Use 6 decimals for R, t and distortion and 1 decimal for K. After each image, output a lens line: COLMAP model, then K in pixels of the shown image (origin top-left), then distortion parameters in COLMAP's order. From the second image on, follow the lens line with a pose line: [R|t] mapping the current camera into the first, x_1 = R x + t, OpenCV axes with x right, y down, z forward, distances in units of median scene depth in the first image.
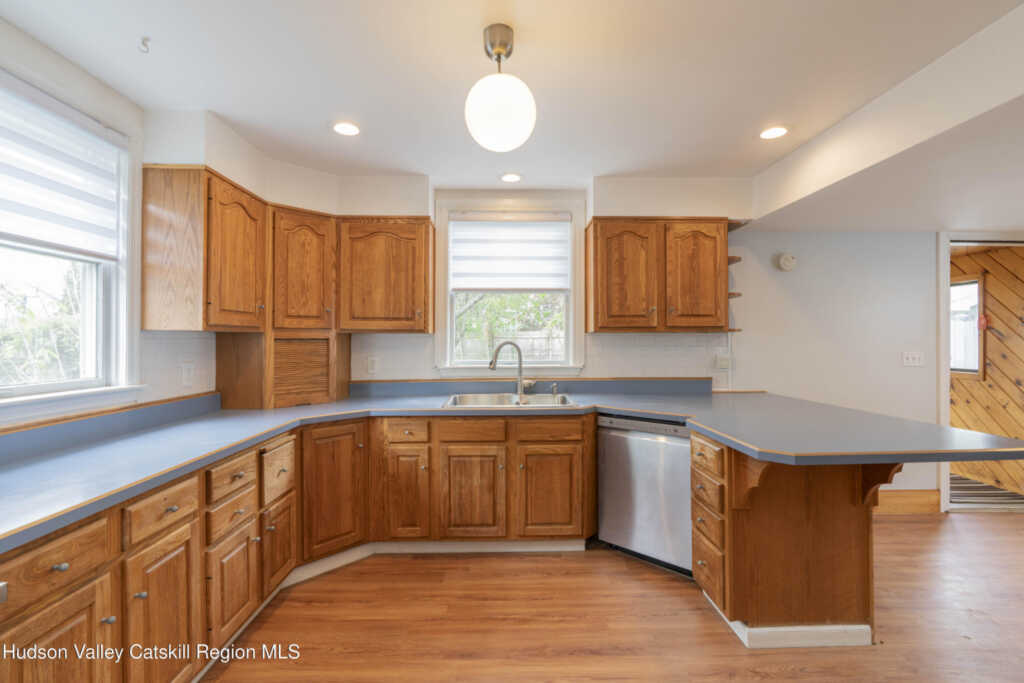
lens RADIAL K [[474.2, 0, 512.0], [0, 474.2, 341.5], [0, 0, 1]] dist [-0.002803, -0.000090]
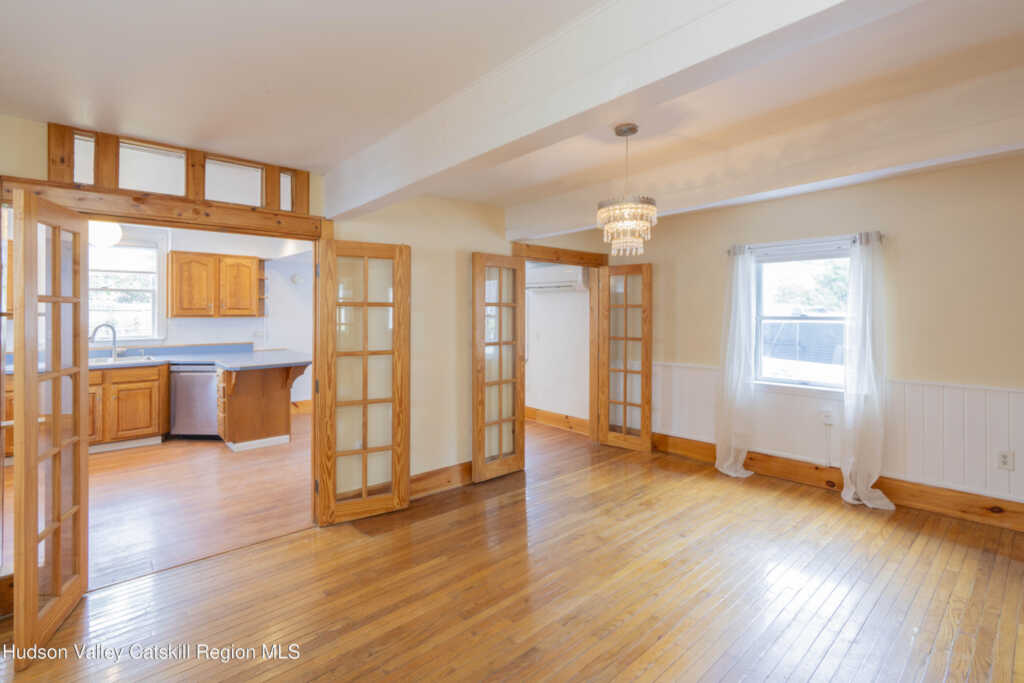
lens RADIAL K [[480.6, 0, 524.2], [0, 480.6, 311.6], [0, 0, 1]] dist [-0.003268, -0.000382]
pose [[0.755366, 0.001489, 0.655301, 0.002753], [-0.003217, 0.999994, 0.001436, -0.054413], [-0.655295, -0.003193, 0.755366, -1.240359]]
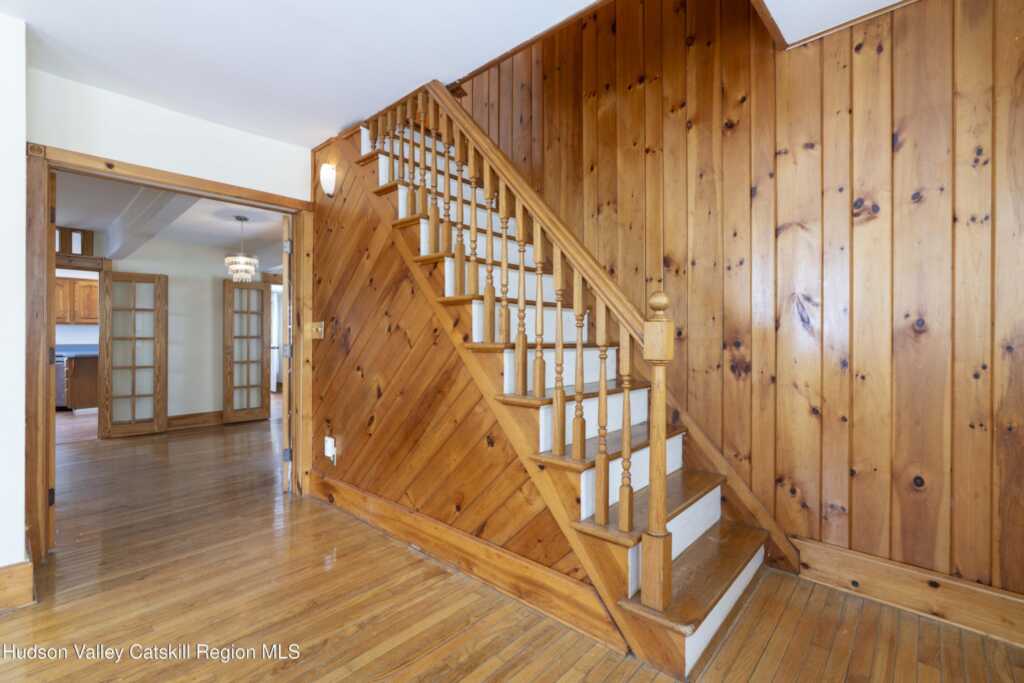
lens RADIAL K [[459.4, 0, 510.5], [0, 459.4, 337.1], [0, 0, 1]] dist [-0.003171, 0.000010]
pose [[0.690923, -0.002294, 0.722925, 0.181800], [-0.003228, 0.999975, 0.006258, 0.025142], [-0.722921, -0.006657, 0.690899, -2.492190]]
